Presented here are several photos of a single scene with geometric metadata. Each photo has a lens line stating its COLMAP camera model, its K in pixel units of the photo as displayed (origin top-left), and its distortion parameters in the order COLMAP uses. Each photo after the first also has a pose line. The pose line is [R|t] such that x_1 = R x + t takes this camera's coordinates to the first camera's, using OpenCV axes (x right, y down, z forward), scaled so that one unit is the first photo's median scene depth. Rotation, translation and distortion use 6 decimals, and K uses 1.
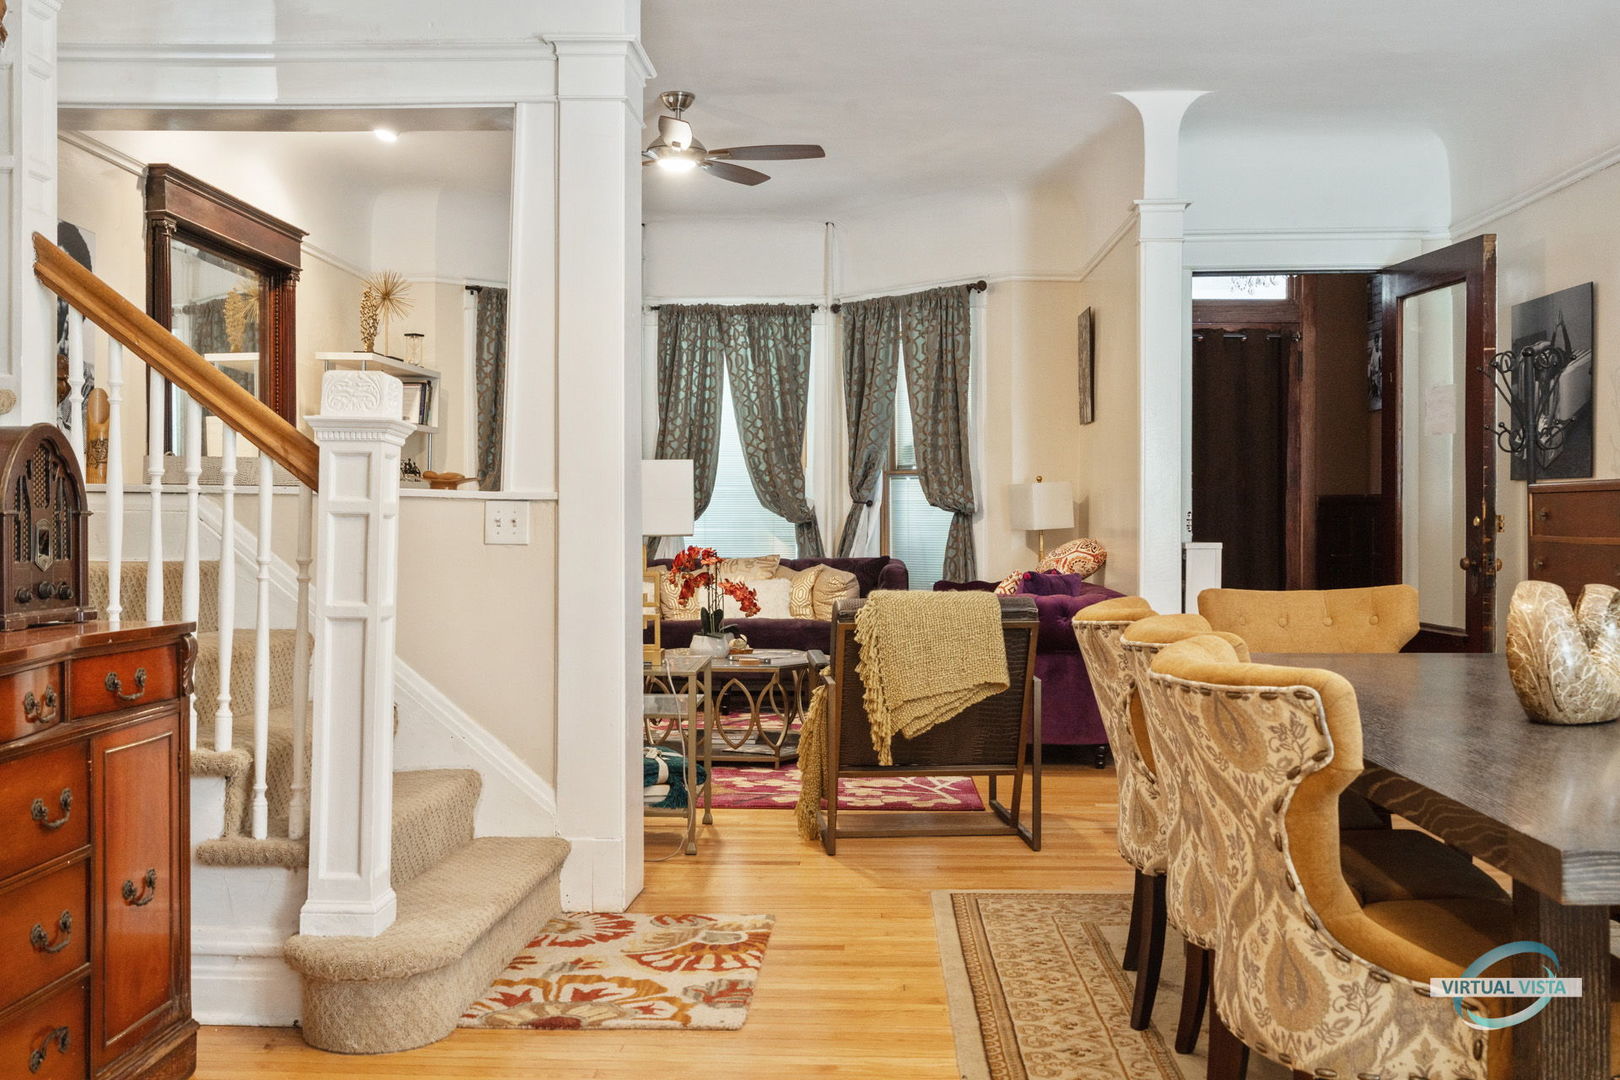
lens RADIAL K [[1596.8, 0, 809.4], [0, 1596.8, 528.7], [0, 0, 1]] dist [0.011111, 0.000000]
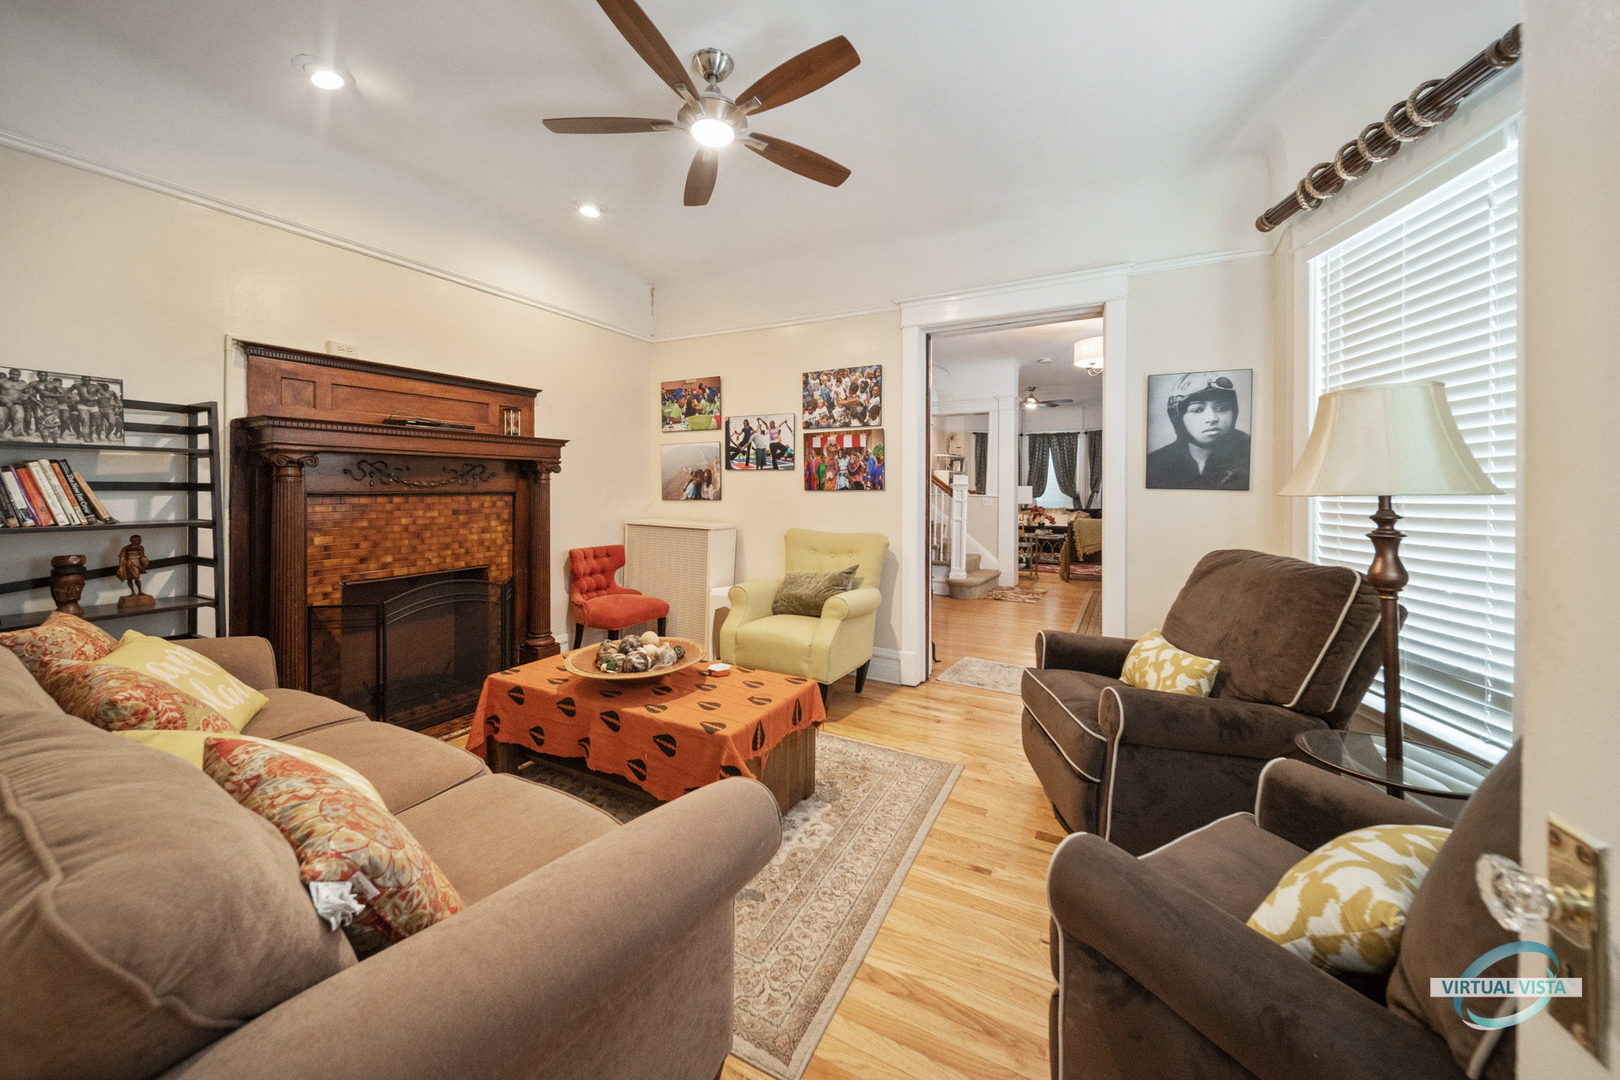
lens RADIAL K [[582.6, 0, 810.5], [0, 582.6, 490.6], [0, 0, 1]] dist [-0.000275, -0.000598]
pose [[0.892479, 0.002764, -0.451080, 0.102519], [-0.004623, 0.999985, -0.003019, -0.024893], [0.451064, 0.004780, 0.892479, -0.653529]]
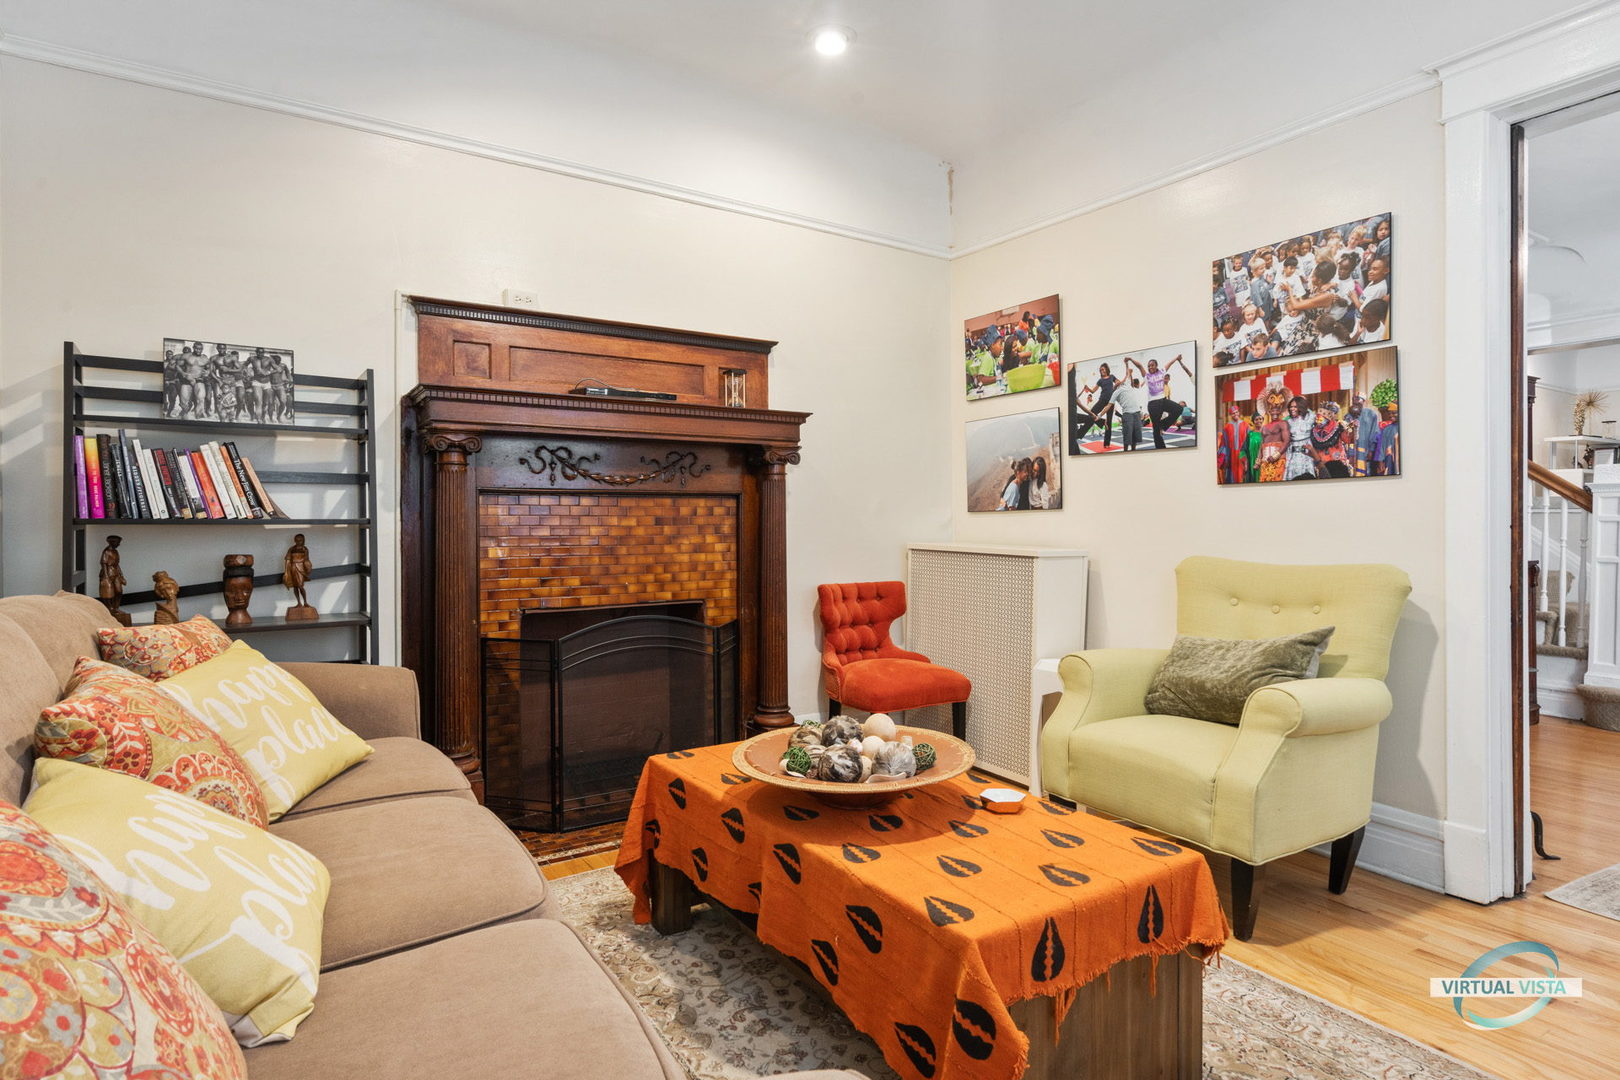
lens RADIAL K [[862.4, 0, 807.8], [0, 862.4, 524.0], [0, 0, 1]] dist [0.003329, 0.001840]
pose [[0.568397, -0.002808, -0.822750, 0.078618], [-0.002447, 0.999984, -0.005103, 0.003768], [0.822751, 0.004914, 0.568381, -0.543095]]
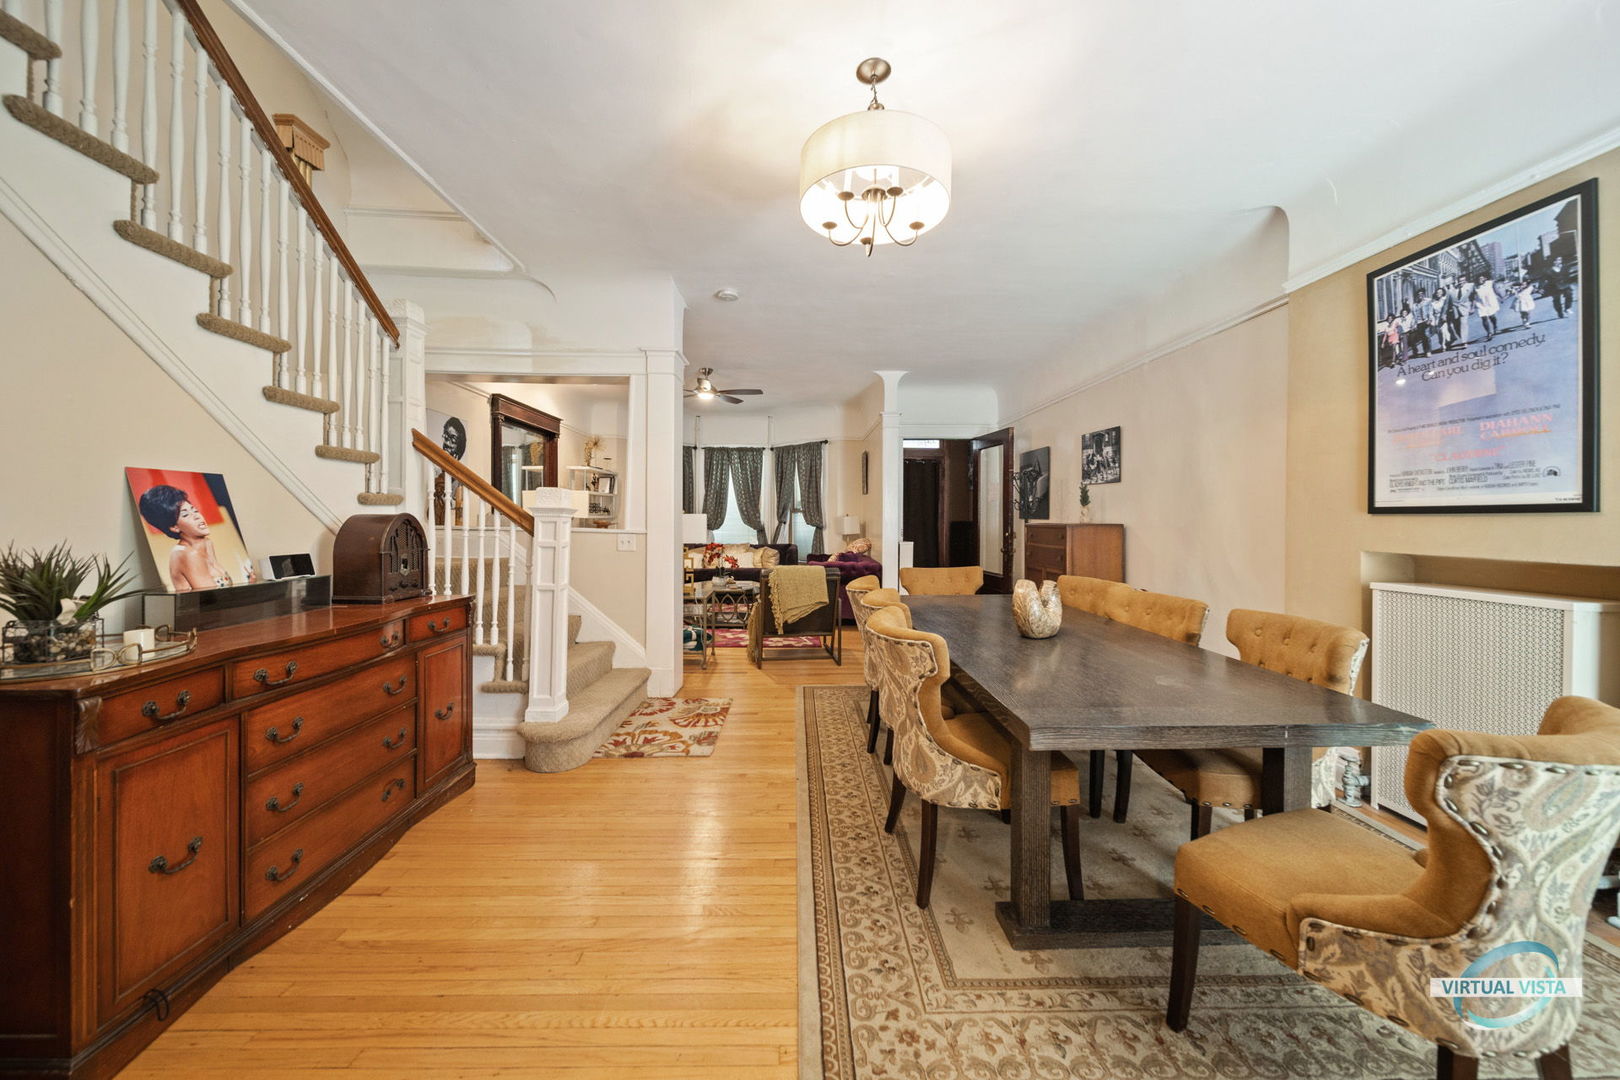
lens RADIAL K [[582.6, 0, 808.9], [0, 582.6, 524.7], [0, 0, 1]] dist [-0.000275, -0.000598]
pose [[0.998041, 0.002646, 0.062500, 0.034824], [-0.002815, 0.999993, 0.002612, -0.030574], [-0.062493, -0.002782, 0.998042, 0.064586]]
